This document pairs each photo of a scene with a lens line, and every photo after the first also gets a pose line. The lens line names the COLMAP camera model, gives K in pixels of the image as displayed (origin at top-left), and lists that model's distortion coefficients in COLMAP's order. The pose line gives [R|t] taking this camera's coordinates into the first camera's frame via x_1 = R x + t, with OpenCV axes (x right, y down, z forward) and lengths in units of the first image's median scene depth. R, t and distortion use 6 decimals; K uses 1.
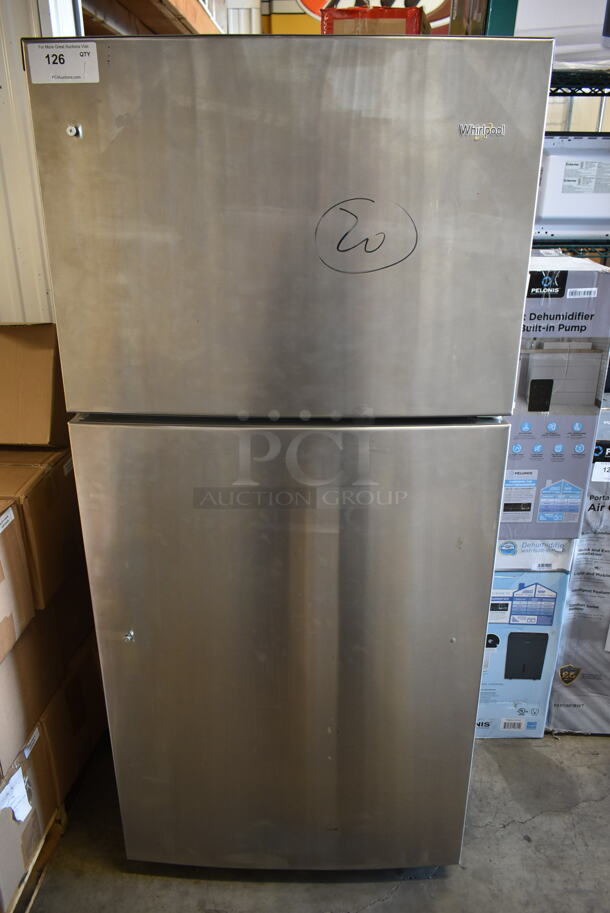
lens RADIAL K [[696.2, 0, 302.5], [0, 696.2, 454.5], [0, 0, 1]] dist [-0.022758, 0.010400]
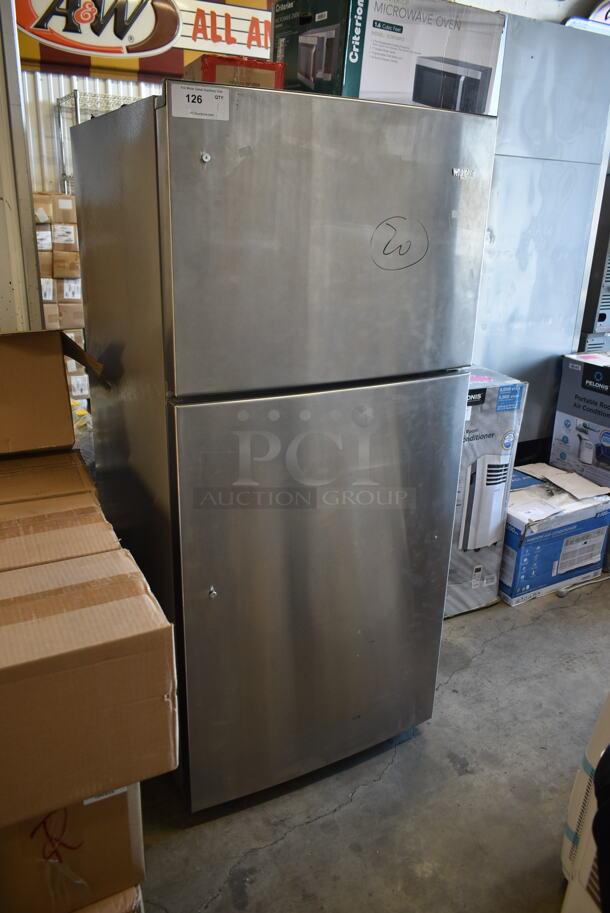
lens RADIAL K [[696.2, 0, 306.5], [0, 696.2, 454.9], [0, 0, 1]] dist [-0.022758, 0.010400]
pose [[0.867761, -0.146405, 0.474928, -0.537091], [0.156496, 0.987506, 0.018474, 0.035375], [-0.471699, 0.058293, 0.879831, -0.082171]]
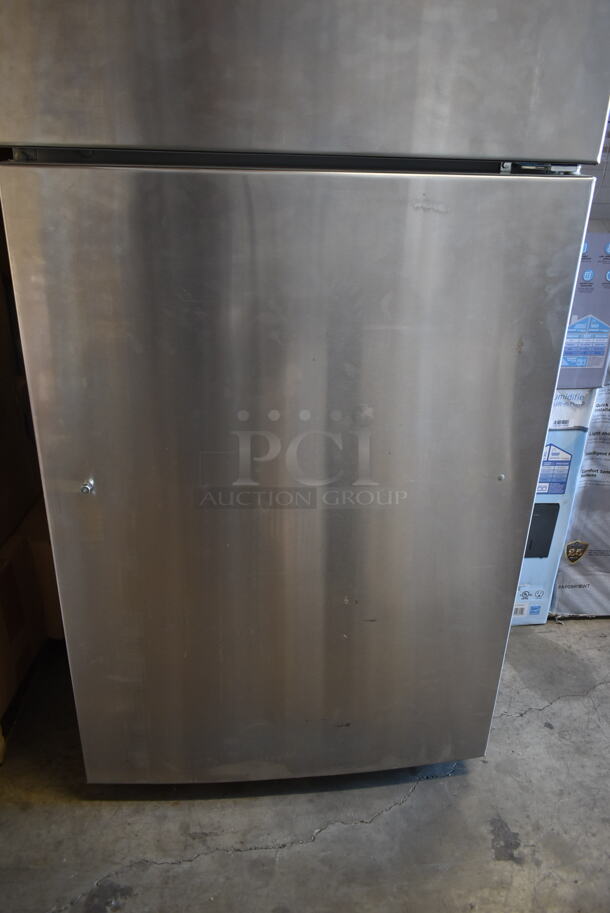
lens RADIAL K [[696.2, 0, 302.4], [0, 696.2, 455.1], [0, 0, 1]] dist [-0.022758, 0.010400]
pose [[0.992094, -0.026411, 0.122683, -0.094864], [0.018443, 0.997673, 0.065631, 0.157072], [-0.124131, -0.062850, 0.990273, 0.195736]]
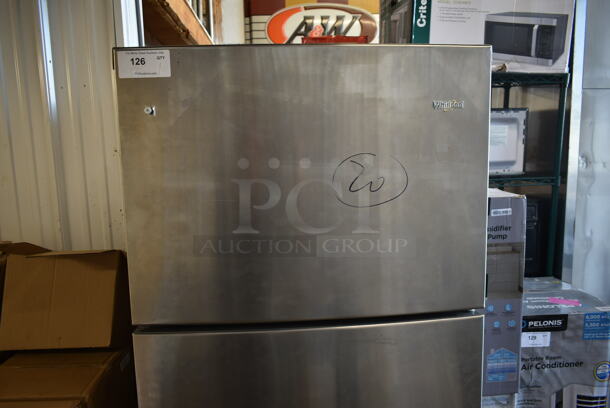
lens RADIAL K [[465.2, 0, 306.1], [0, 465.2, 203.3], [0, 0, 1]] dist [-0.022758, 0.010400]
pose [[0.995635, -0.034764, 0.086620, -0.074031], [0.054985, 0.968374, -0.243368, -0.040201], [-0.075420, 0.247069, 0.966058, 0.104755]]
